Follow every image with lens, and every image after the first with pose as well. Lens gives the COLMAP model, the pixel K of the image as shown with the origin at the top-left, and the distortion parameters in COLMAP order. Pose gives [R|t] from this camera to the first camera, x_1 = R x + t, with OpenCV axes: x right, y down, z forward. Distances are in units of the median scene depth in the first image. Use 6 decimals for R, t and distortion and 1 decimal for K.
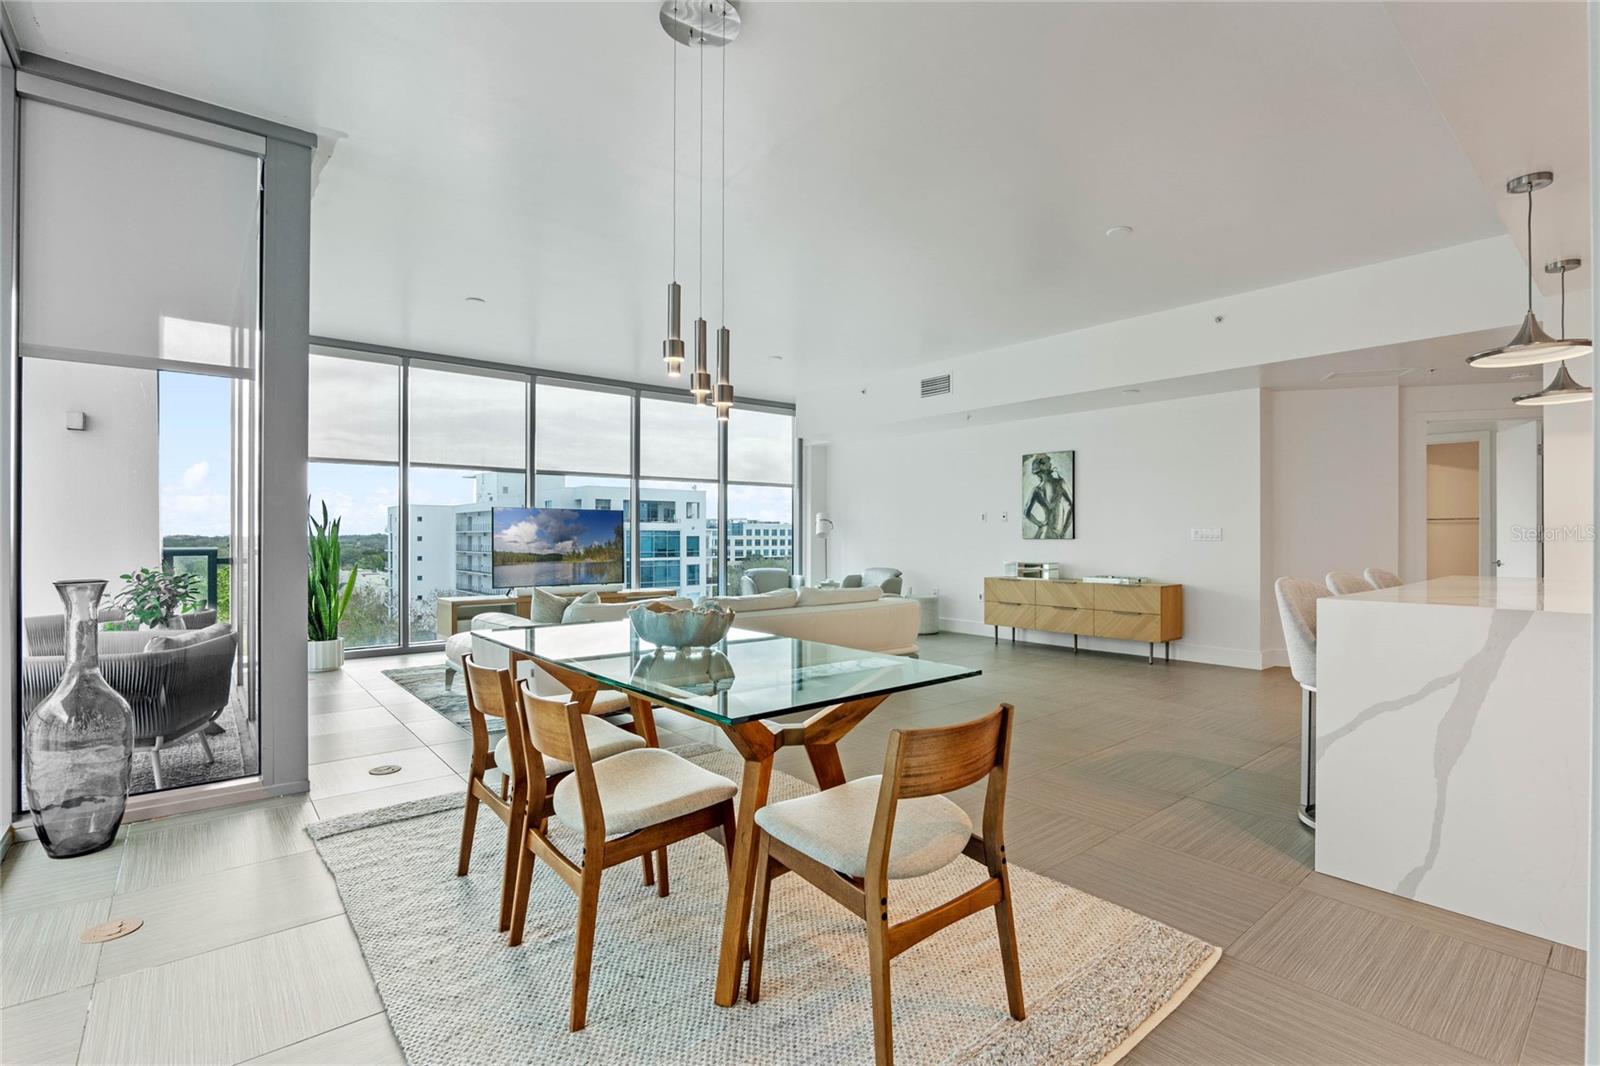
lens RADIAL K [[742.1, 0, 802.4], [0, 742.1, 534.0], [0, 0, 1]] dist [-0.022087, 0.005660]
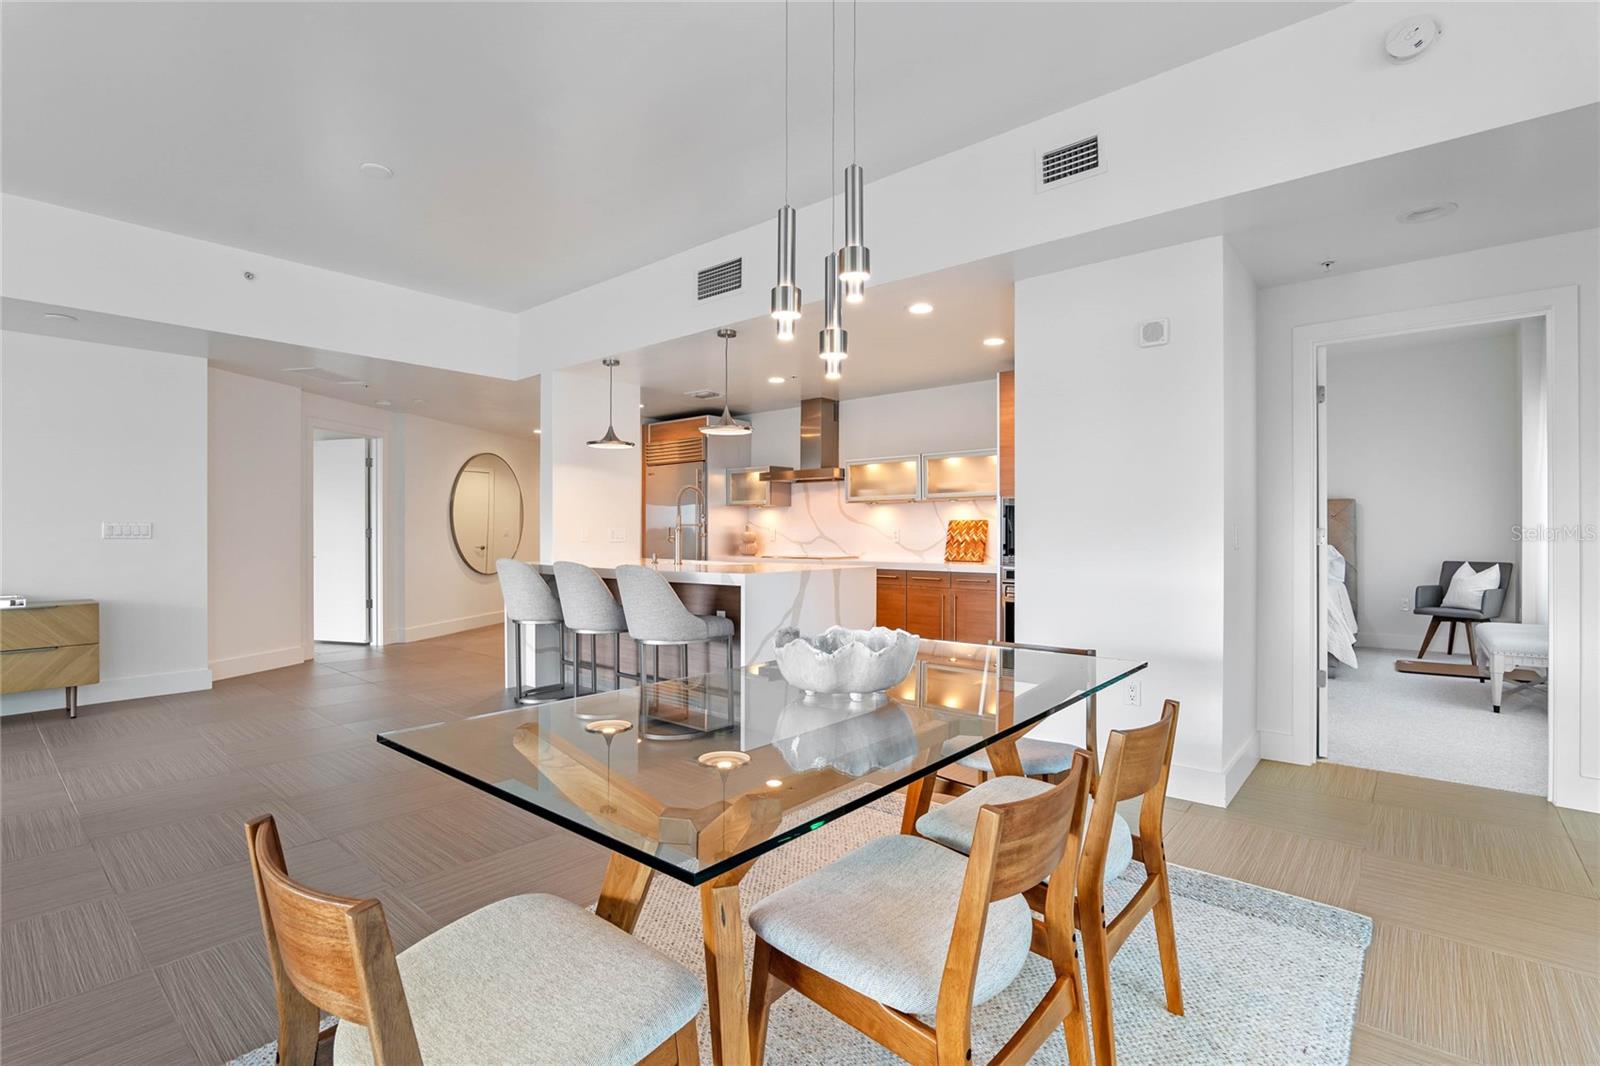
lens RADIAL K [[742.1, 0, 806.3], [0, 742.1, 536.4], [0, 0, 1]] dist [-0.022087, 0.005660]
pose [[-0.169563, -0.003314, 0.985514, -0.270944], [-0.003563, 0.999990, 0.002750, 0.001635], [-0.985513, -0.003045, -0.169573, 0.374255]]
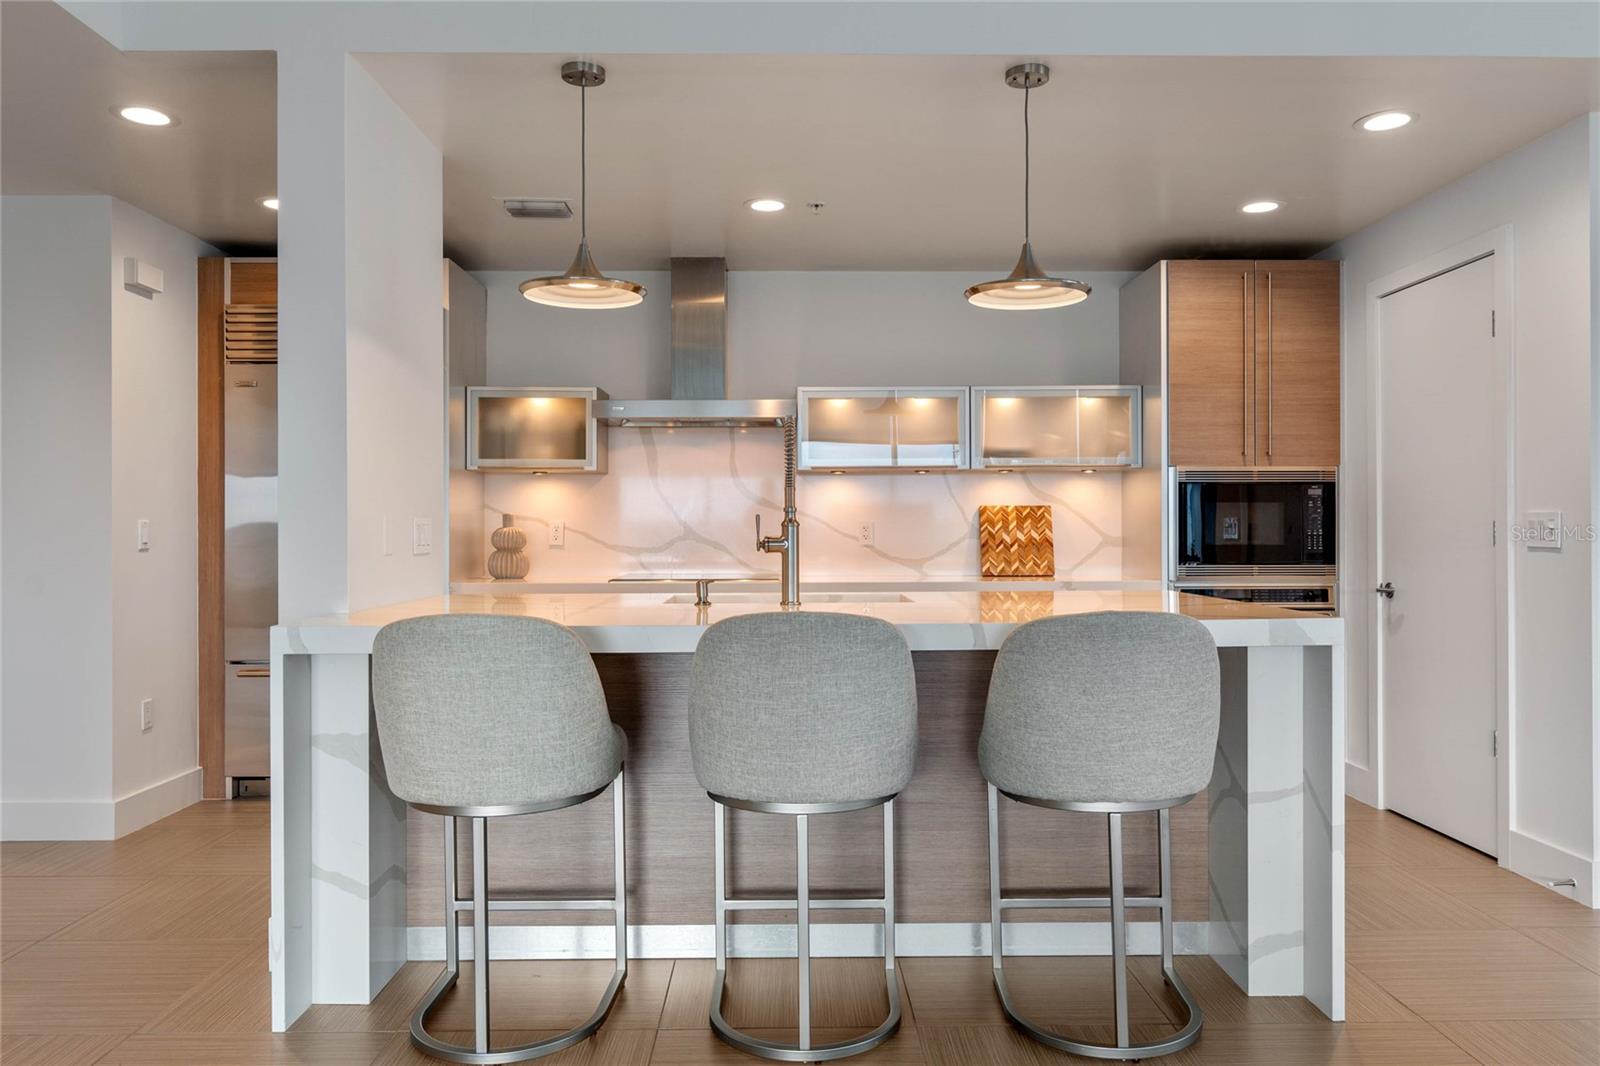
lens RADIAL K [[1120.3, 0, 800.0], [0, 1120.3, 529.8], [0, 0, 1]] dist [0.001421, 0.001178]
pose [[-0.777376, 0.004657, 0.629020, 0.144590], [0.003228, 0.999989, -0.003413, 0.002798], [-0.629029, -0.000623, -0.777382, 0.699651]]
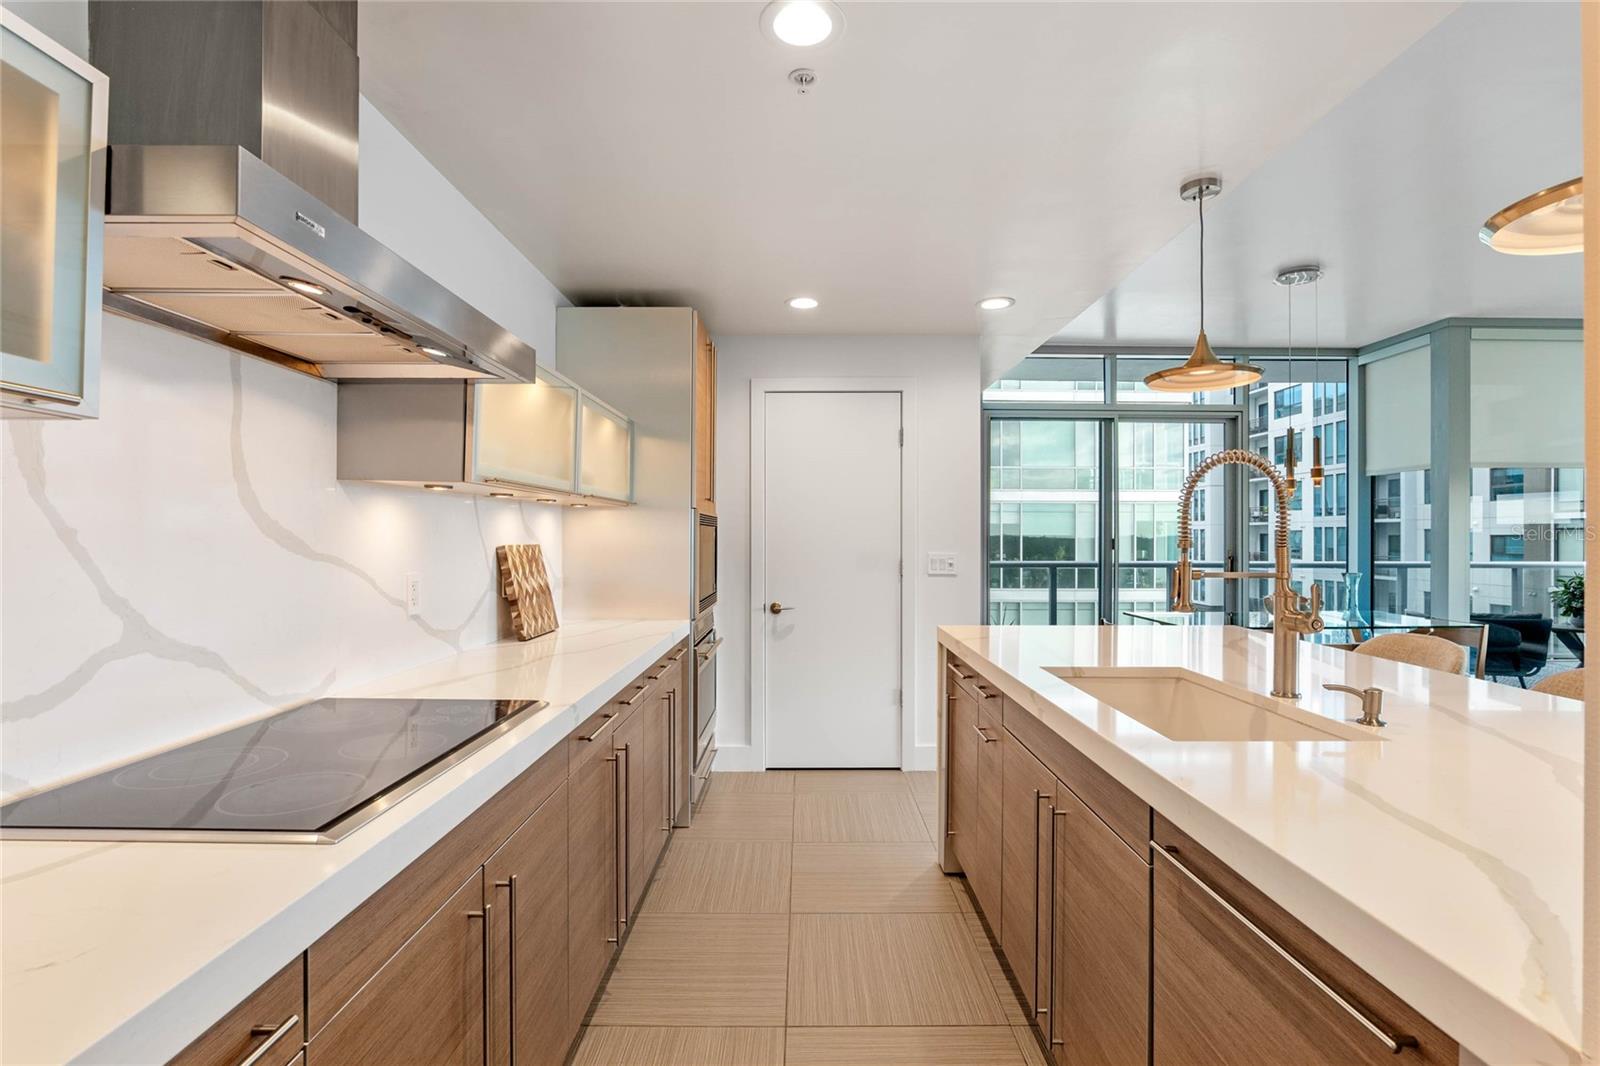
lens RADIAL K [[742.1, 0, 815.4], [0, 742.1, 533.4], [0, 0, 1]] dist [-0.022087, 0.005660]
pose [[-0.634093, -0.002332, -0.773253, 0.668032], [0.001687, 0.999989, -0.004400, -0.017911], [0.773255, -0.004094, -0.634082, 0.406883]]
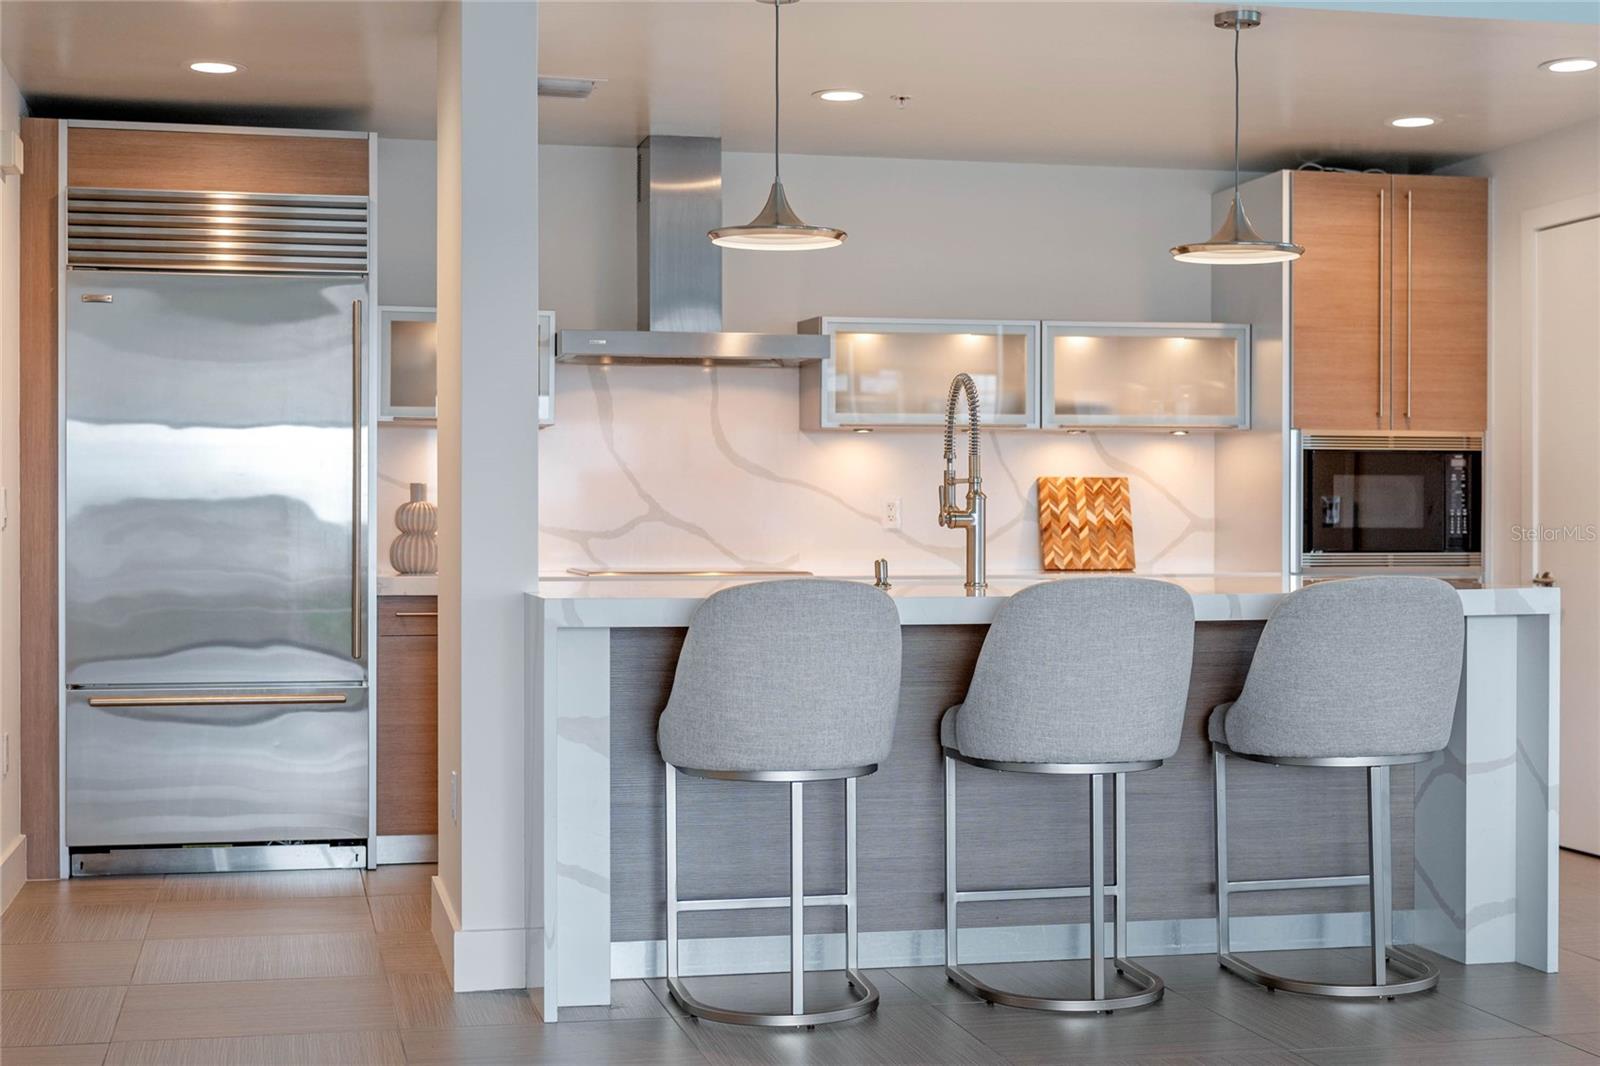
lens RADIAL K [[2227.9, 0, 794.6], [0, 2227.9, 527.6], [0, 0, 1]] dist [0.002893, 0.000000]
pose [[-0.892752, 0.000352, 0.450548, 0.128435], [0.000253, 1.000000, -0.000280, 0.009853], [-0.450548, -0.000136, -0.892752, 1.070972]]
